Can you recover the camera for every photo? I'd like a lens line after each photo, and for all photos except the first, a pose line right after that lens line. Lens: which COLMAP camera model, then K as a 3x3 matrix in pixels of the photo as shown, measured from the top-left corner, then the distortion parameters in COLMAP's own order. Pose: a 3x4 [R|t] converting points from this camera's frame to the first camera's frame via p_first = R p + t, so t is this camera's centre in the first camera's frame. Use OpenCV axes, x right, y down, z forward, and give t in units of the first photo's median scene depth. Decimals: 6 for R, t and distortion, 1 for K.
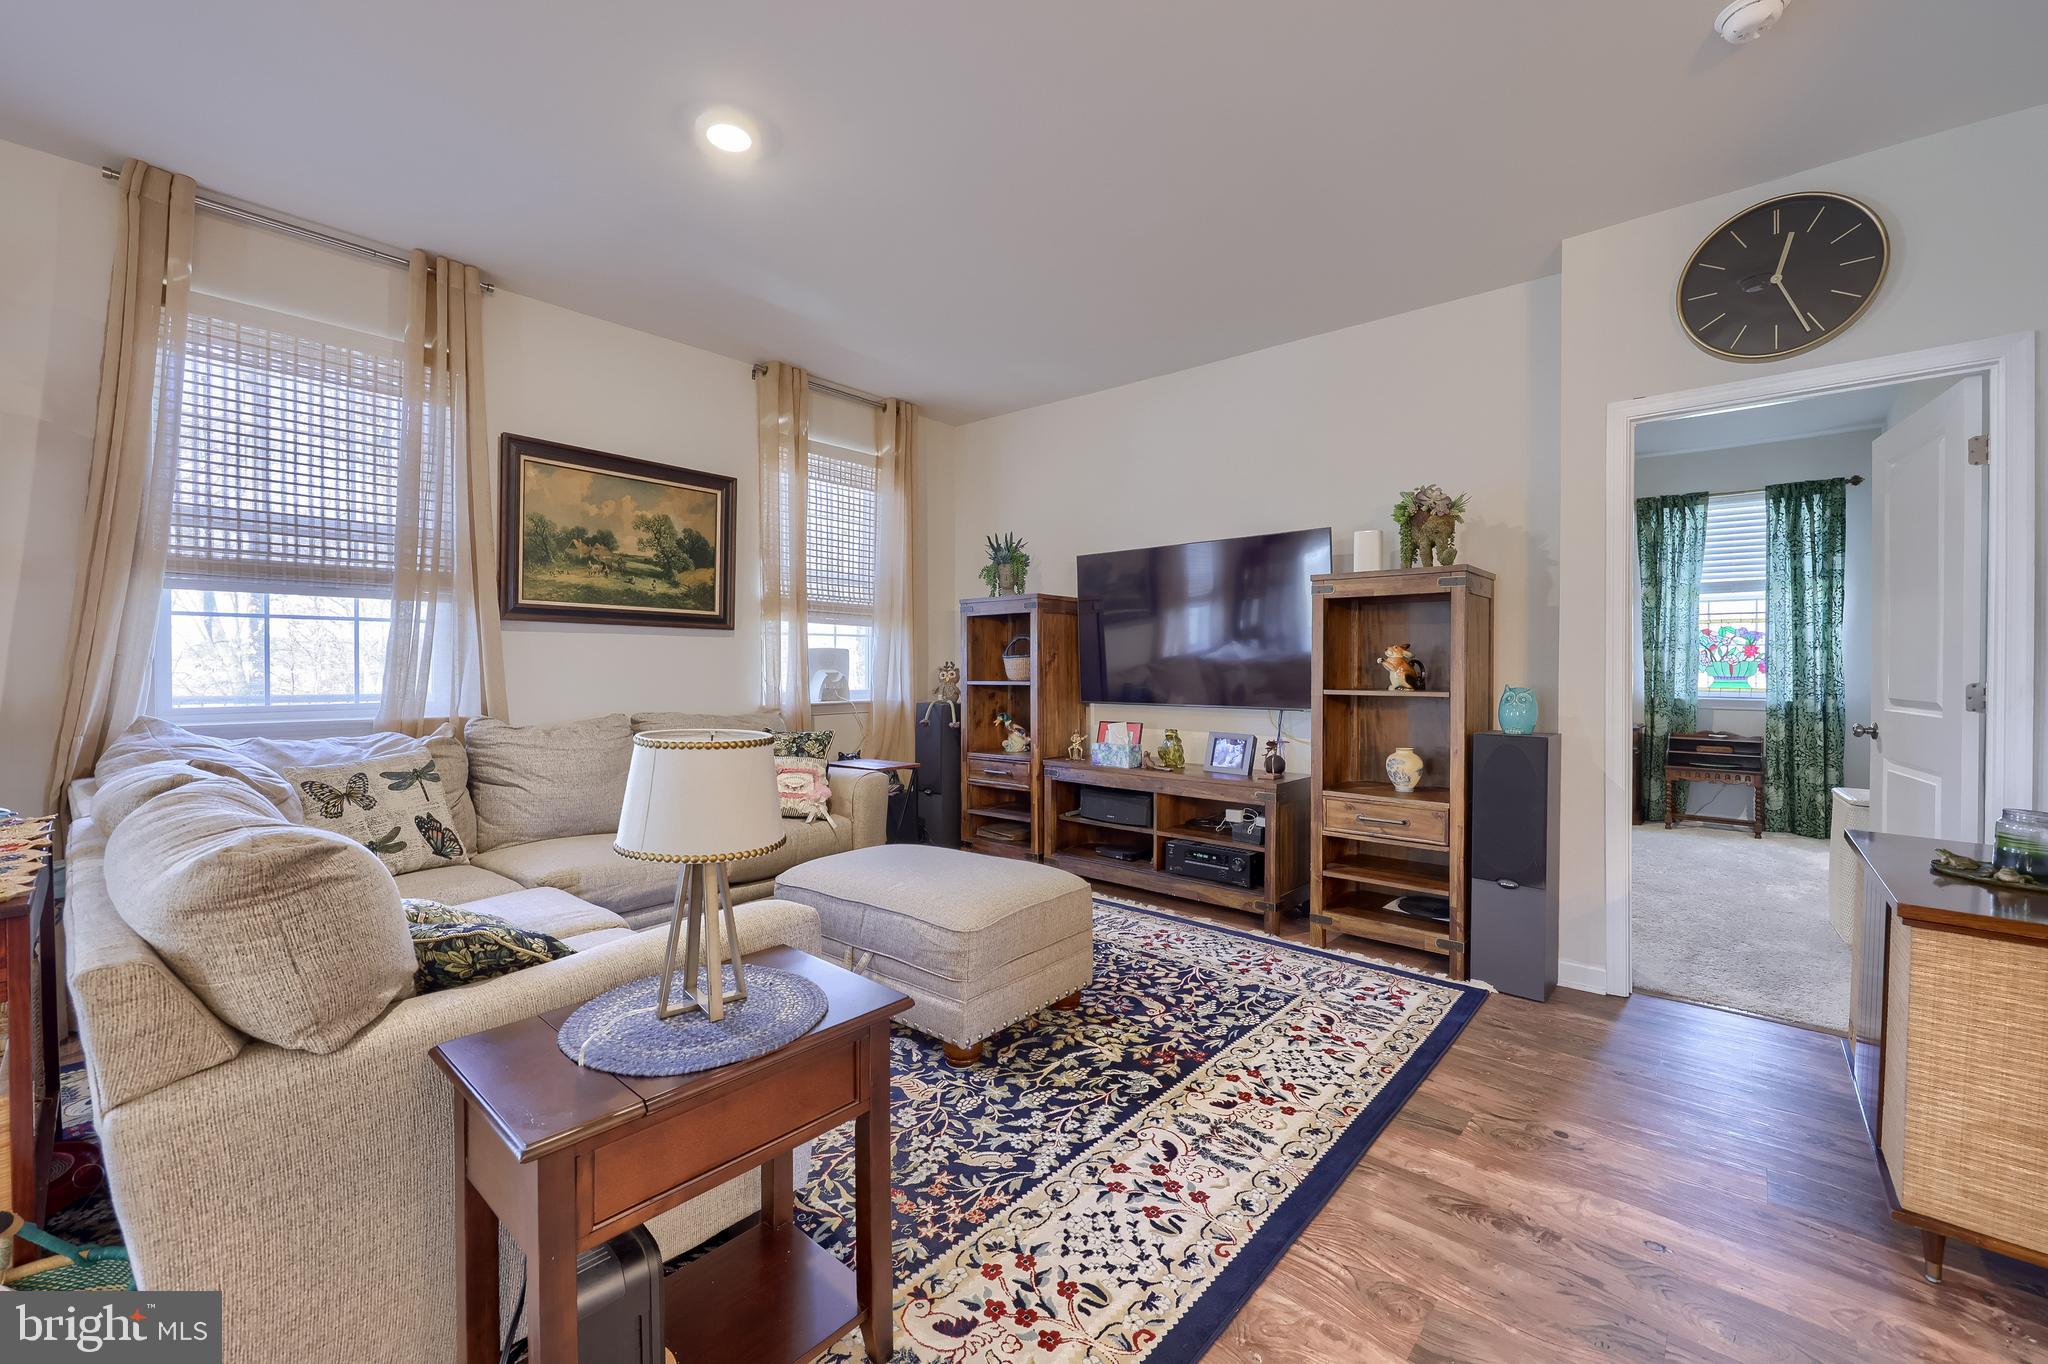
lens RADIAL K [[843.7, 0, 1024.7], [0, 843.7, 673.2], [0, 0, 1]] dist [0.001792, 0.000358]
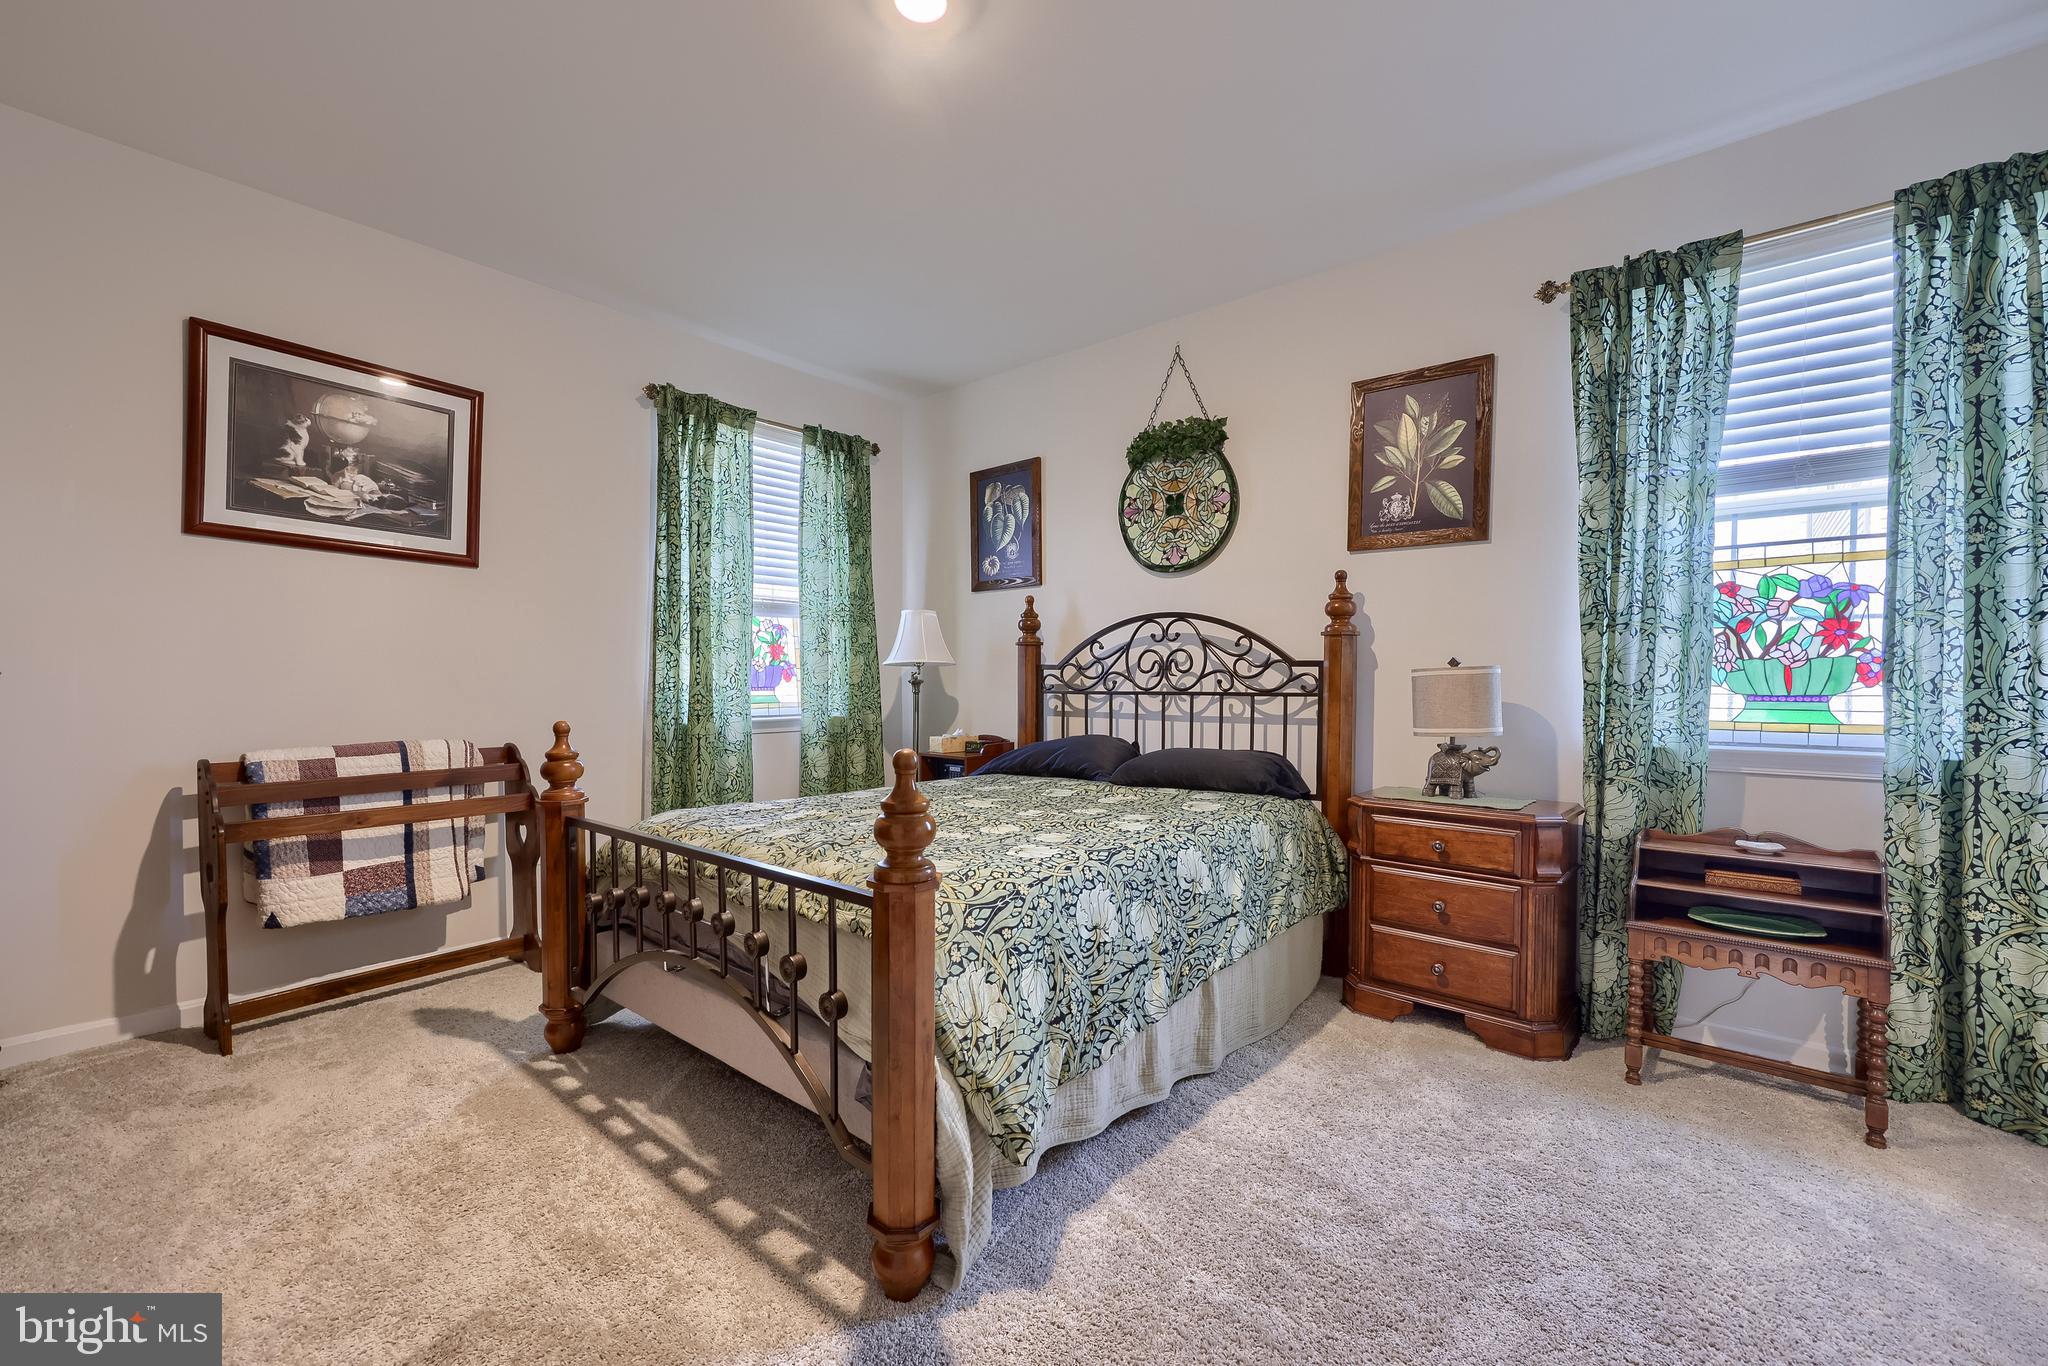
lens RADIAL K [[842.3, 0, 1030.2], [0, 842.3, 705.5], [0, 0, 1]] dist [-0.000225, -0.000159]
pose [[0.999749, -0.003608, 0.022129, 0.687059], [0.003154, 0.999785, 0.020516, -0.000675], [-0.022198, -0.020441, 0.999545, 0.897824]]
